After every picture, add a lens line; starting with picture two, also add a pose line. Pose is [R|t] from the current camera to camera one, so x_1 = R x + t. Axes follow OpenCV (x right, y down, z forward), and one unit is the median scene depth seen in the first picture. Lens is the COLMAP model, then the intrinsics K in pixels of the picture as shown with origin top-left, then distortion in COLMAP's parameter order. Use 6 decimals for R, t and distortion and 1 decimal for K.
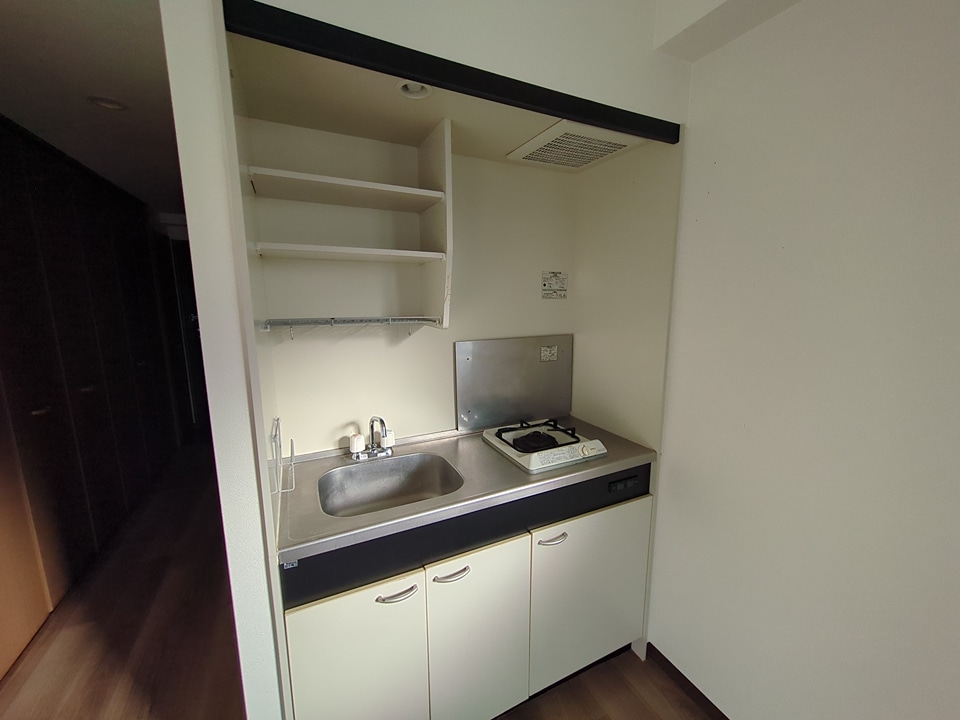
lens RADIAL K [[383.2, 0, 488.8], [0, 383.2, 360.6], [0, 0, 1]] dist [-0.001476, -0.000190]
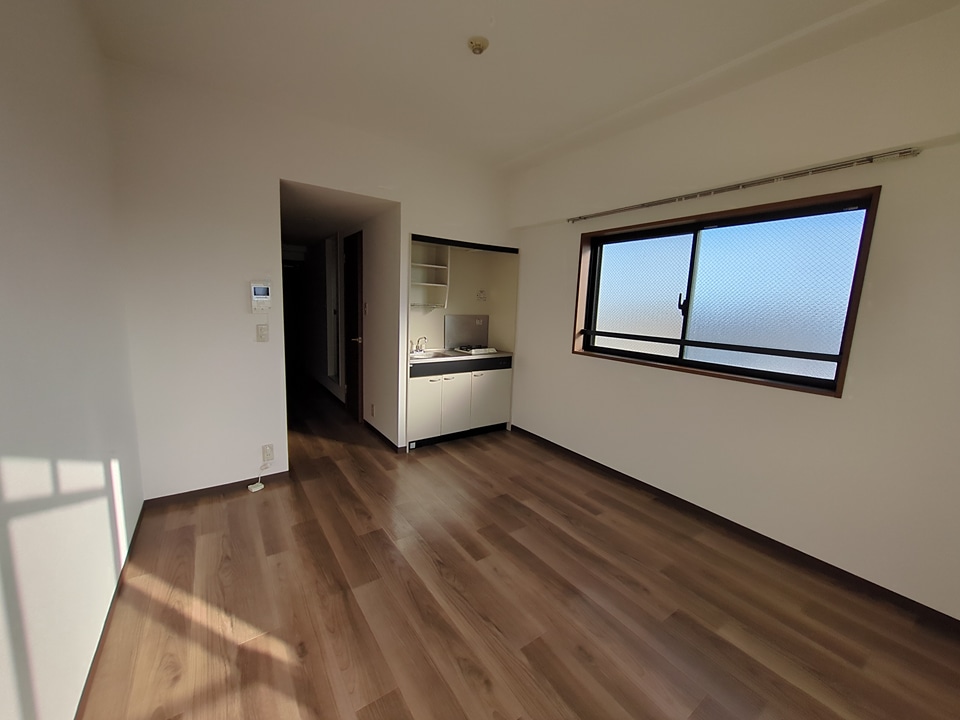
lens RADIAL K [[383.2, 0, 472.2], [0, 383.2, 355.7], [0, 0, 1]] dist [-0.001476, -0.000190]
pose [[0.992213, 0.017811, 0.123273, -0.251046], [-0.015248, 0.999648, -0.021700, 0.329097], [-0.123616, 0.019651, 0.992136, -1.922916]]
